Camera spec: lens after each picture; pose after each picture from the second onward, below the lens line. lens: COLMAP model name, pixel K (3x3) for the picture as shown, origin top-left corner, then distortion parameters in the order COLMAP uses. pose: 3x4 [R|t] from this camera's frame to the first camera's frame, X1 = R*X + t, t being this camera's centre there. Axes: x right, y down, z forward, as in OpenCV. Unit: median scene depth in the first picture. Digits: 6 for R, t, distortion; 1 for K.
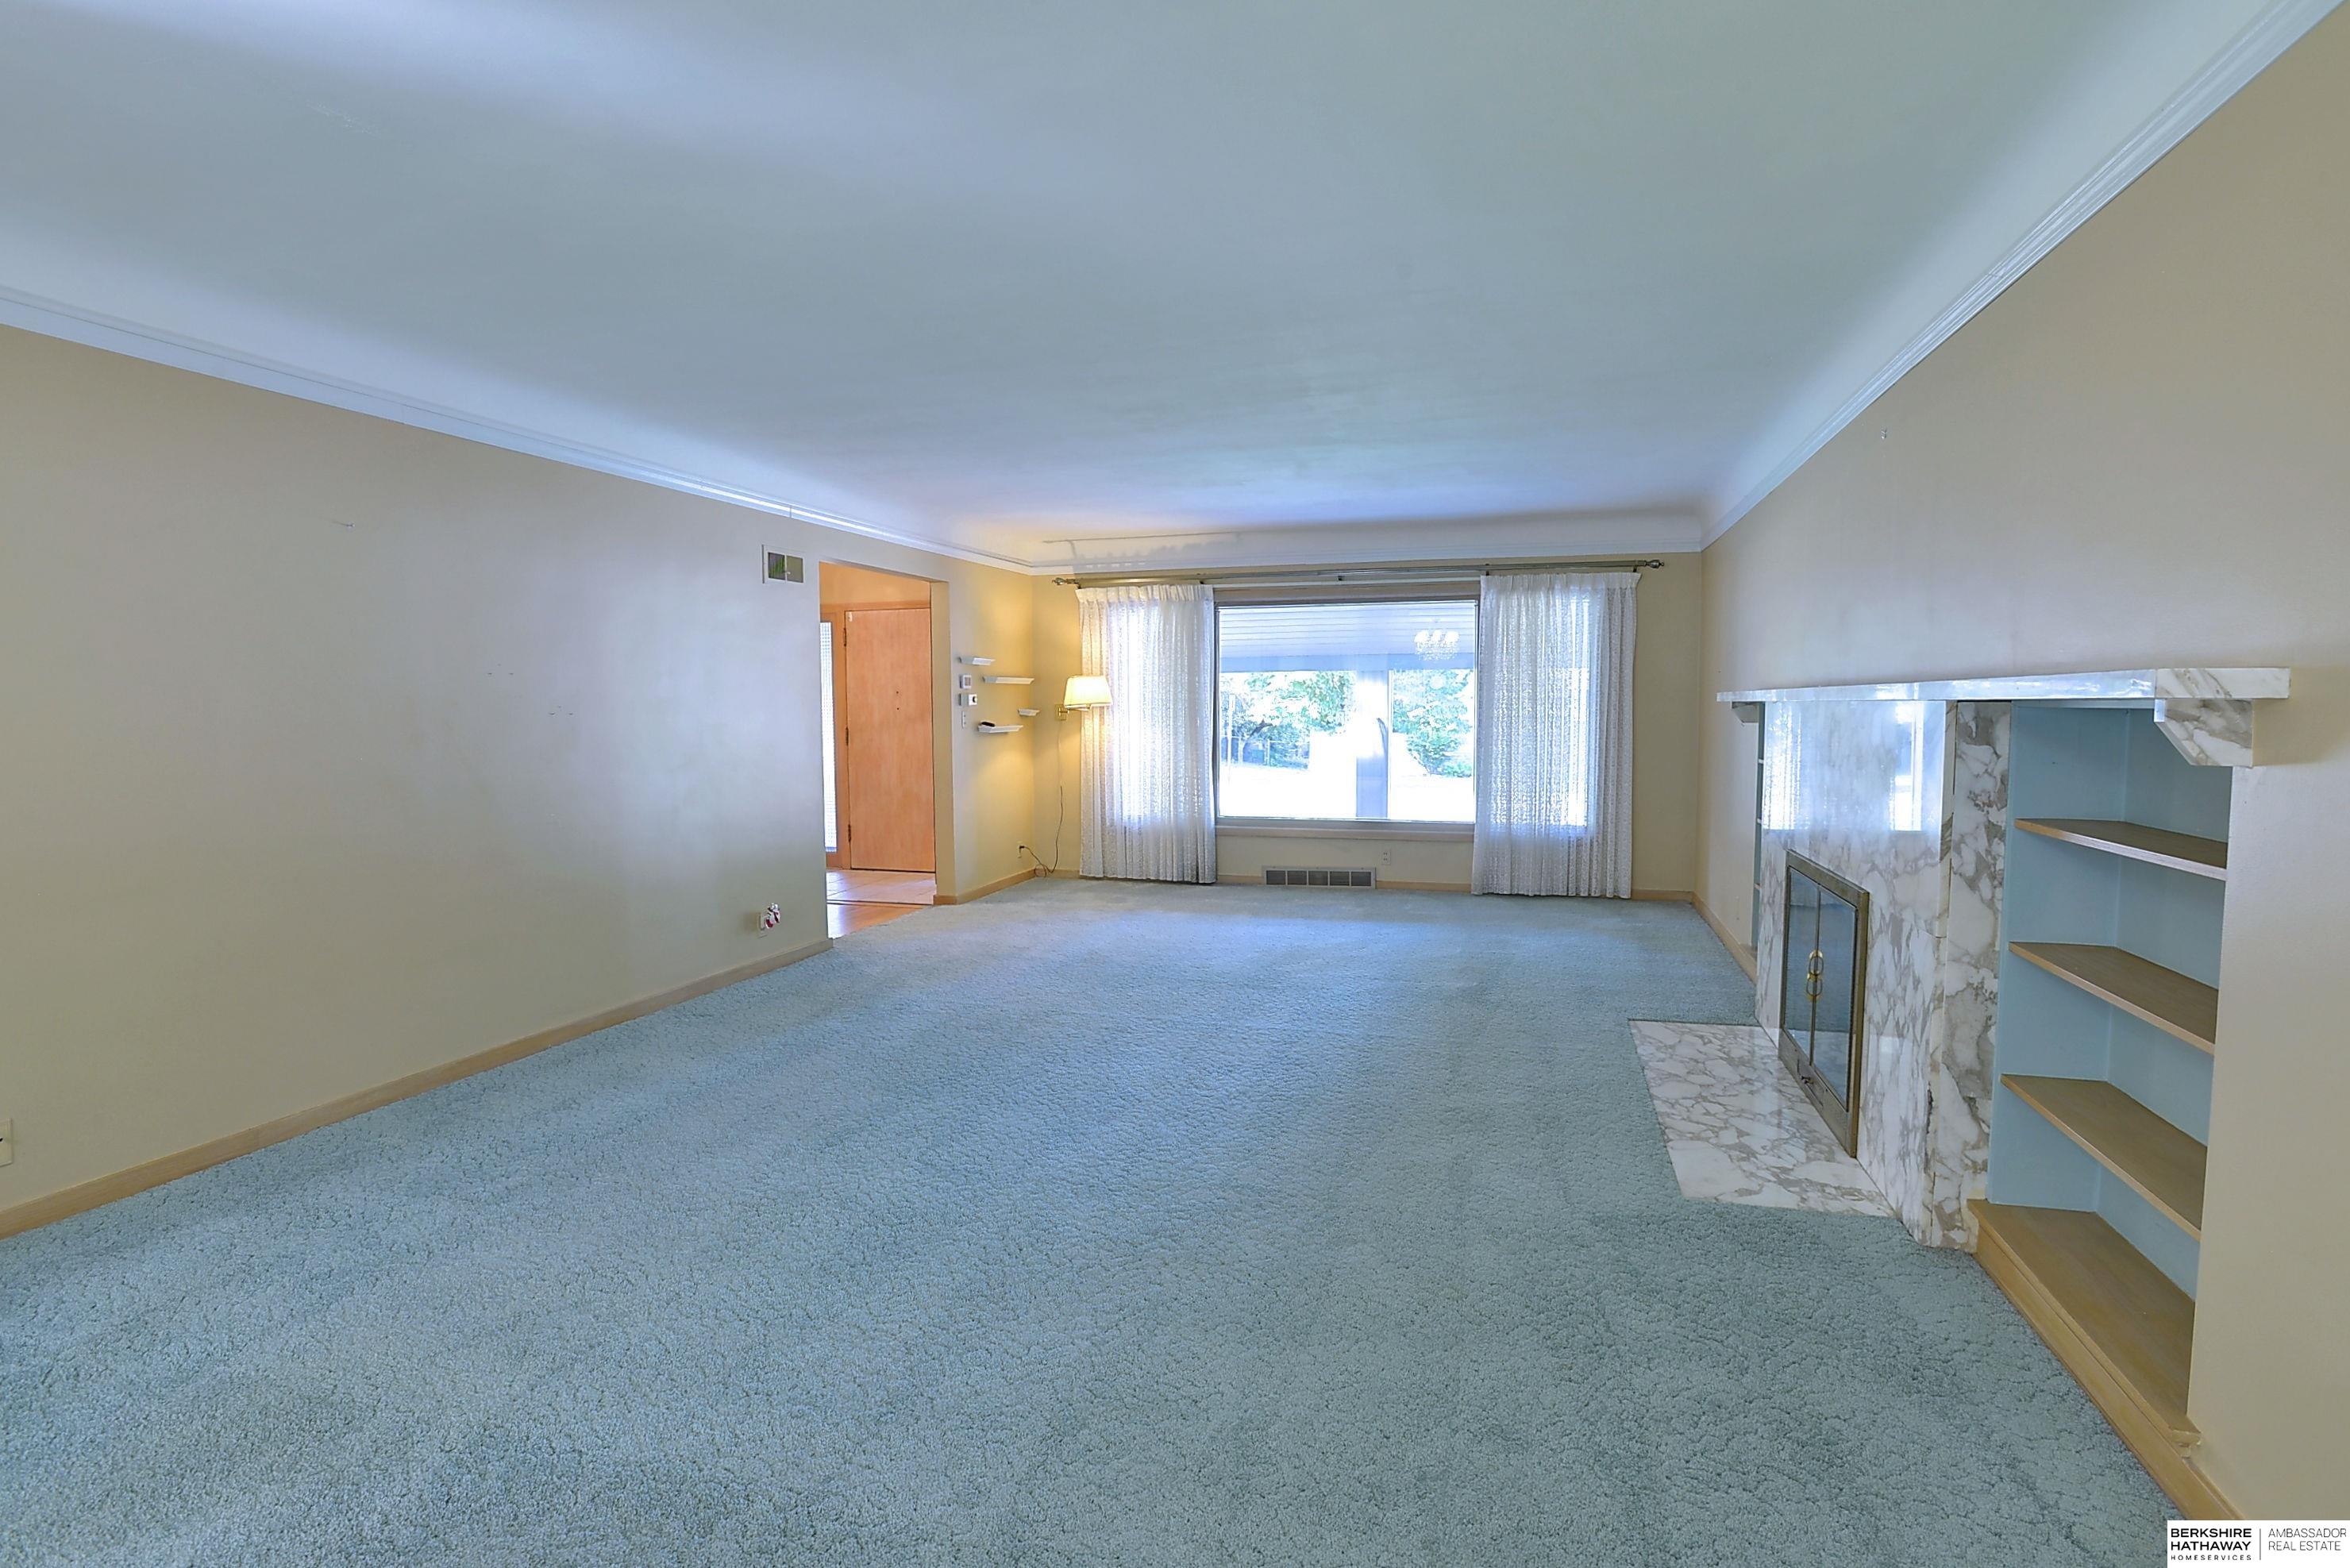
lens RADIAL K [[1138.9, 0, 1169.2], [0, 1138.9, 787.7], [0, 0, 1]] dist [-0.063598, 0.012653]
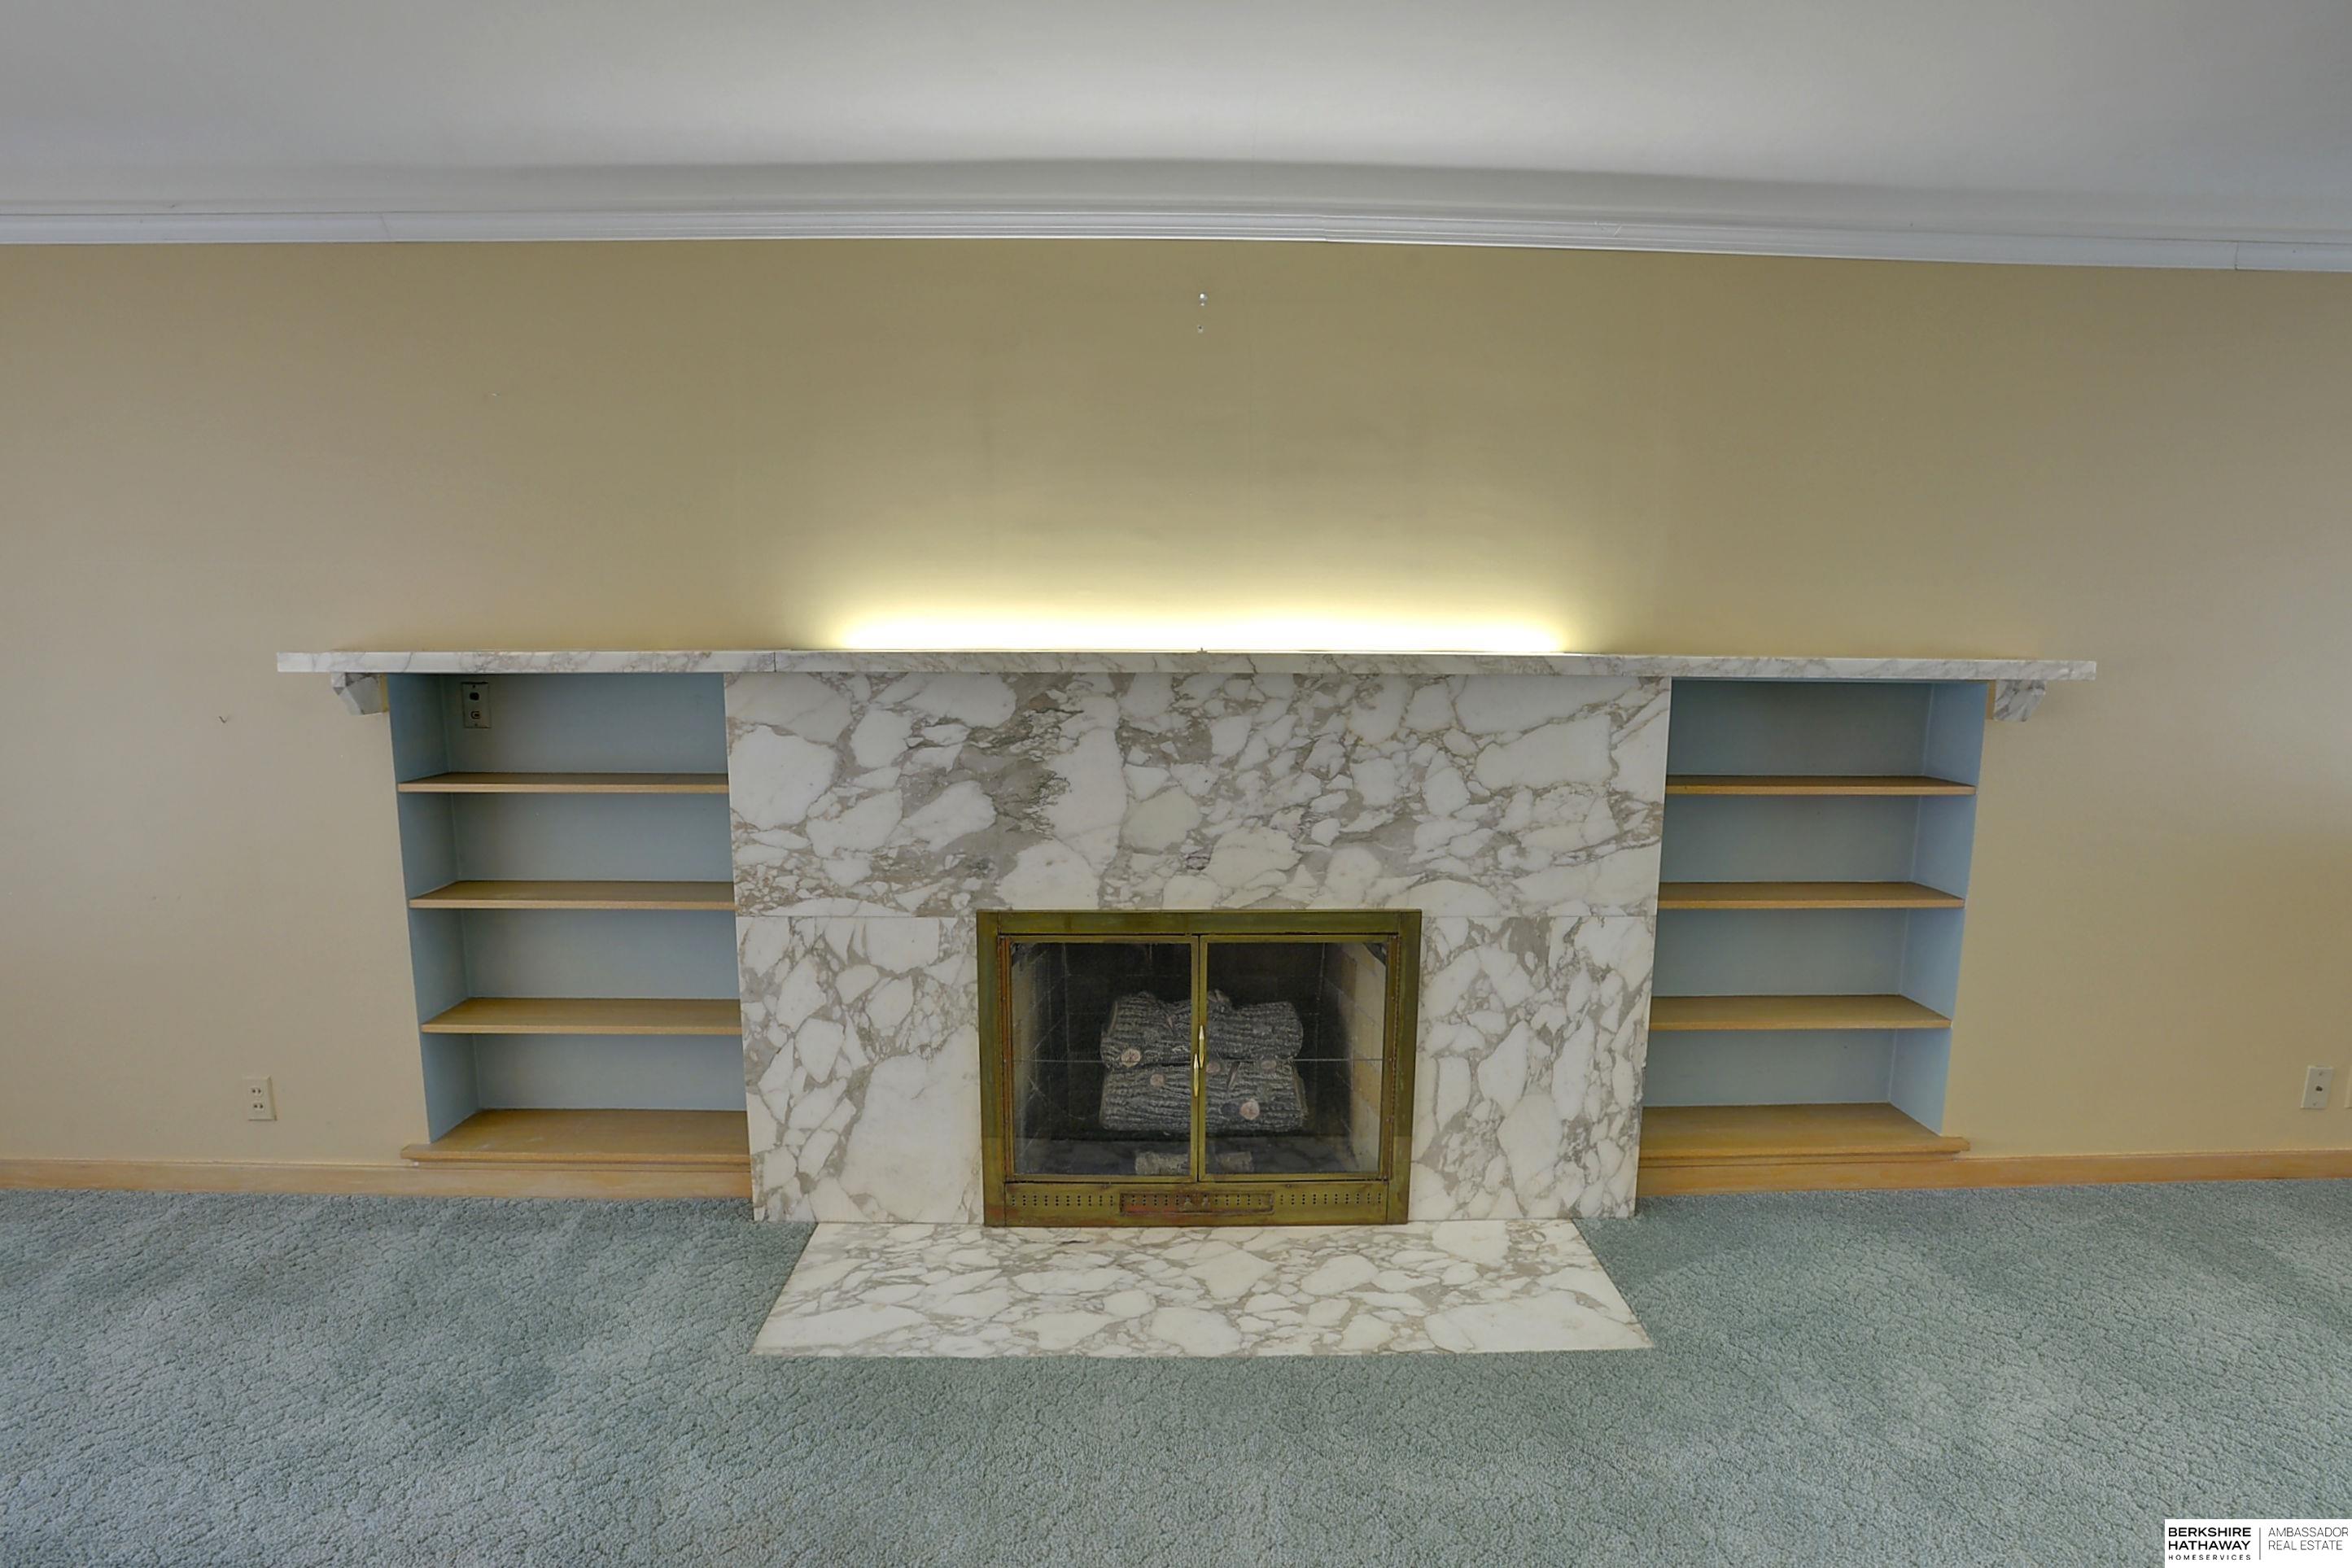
lens RADIAL K [[1139.8, 0, 1178.2], [0, 1139.8, 804.1], [0, 0, 1]] dist [-0.063598, 0.012653]
pose [[-0.317472, -0.127278, 0.939687, -0.073371], [0.066251, 0.985553, 0.155873, -0.102880], [-0.945951, 0.111740, -0.304453, 1.188240]]
